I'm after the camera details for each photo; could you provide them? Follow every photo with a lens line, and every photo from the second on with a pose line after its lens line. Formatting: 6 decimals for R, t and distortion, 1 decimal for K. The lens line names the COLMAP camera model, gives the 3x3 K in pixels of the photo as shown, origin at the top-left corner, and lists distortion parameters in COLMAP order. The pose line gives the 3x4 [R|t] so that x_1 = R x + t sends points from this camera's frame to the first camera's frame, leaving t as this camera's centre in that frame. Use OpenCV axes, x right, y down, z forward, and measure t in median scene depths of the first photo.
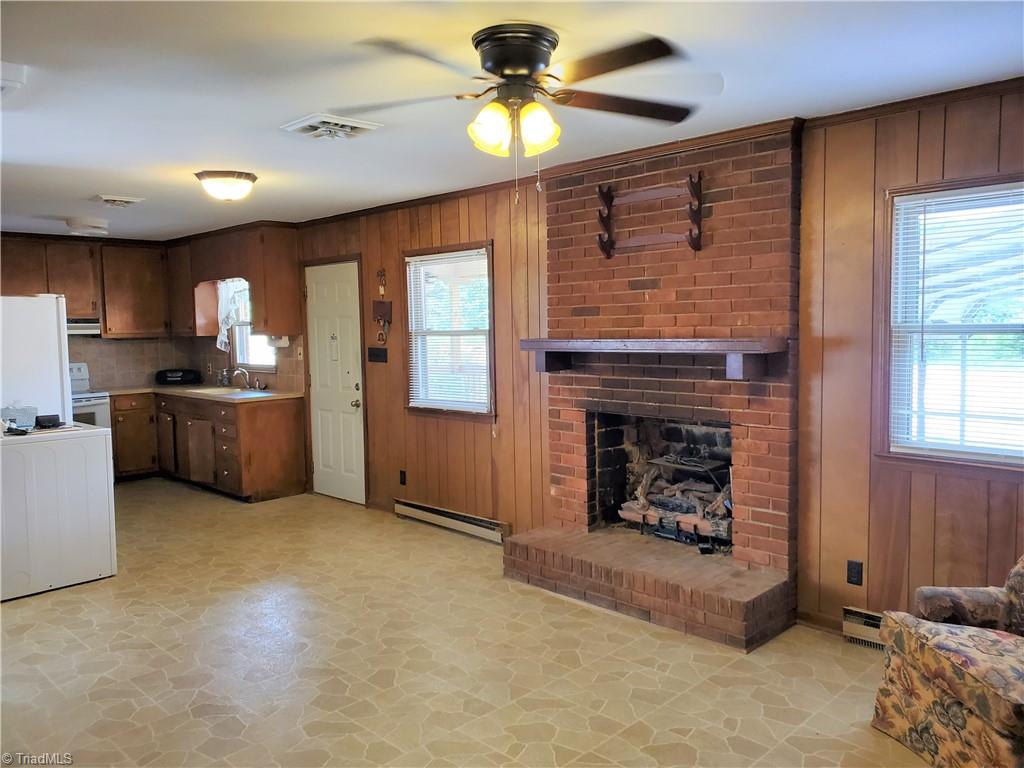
lens RADIAL K [[799.3, 0, 504.6], [0, 799.3, 376.2], [0, 0, 1]] dist [0.025030, -0.018965]
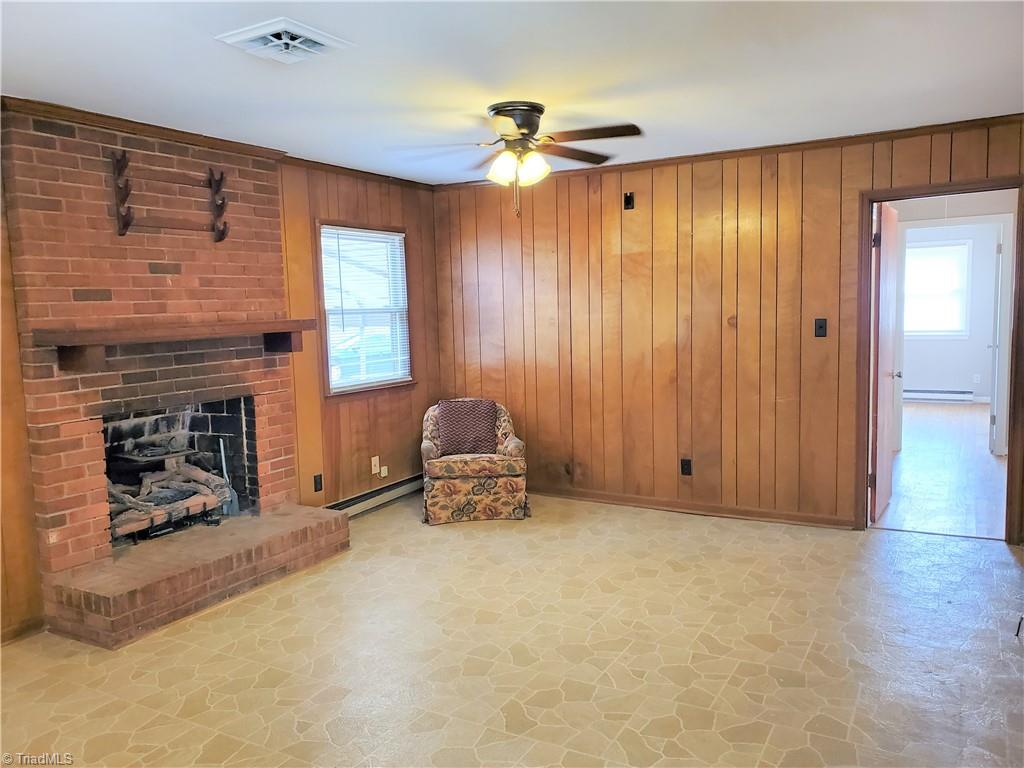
lens RADIAL K [[799.3, 0, 537.5], [0, 799.3, 378.1], [0, 0, 1]] dist [0.025030, -0.018965]
pose [[-0.297513, -0.064202, 0.952557, -0.780183], [0.098933, 0.990292, 0.097645, -0.031099], [-0.949578, 0.123290, -0.288273, 0.771709]]
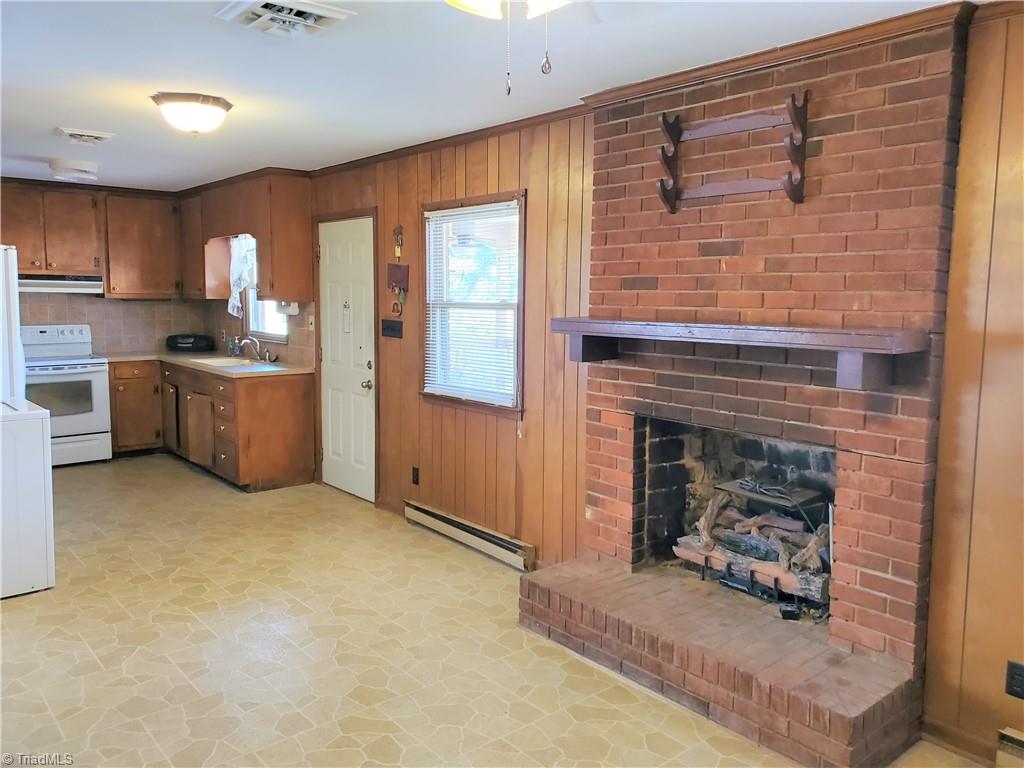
lens RADIAL K [[799.3, 0, 502.7], [0, 799.3, 366.3], [0, 0, 1]] dist [0.025030, -0.018965]
pose [[0.995916, 0.036956, -0.082373, 0.035877], [-0.034745, 0.999001, 0.028113, -0.018819], [0.083330, -0.025136, 0.996205, 0.219707]]
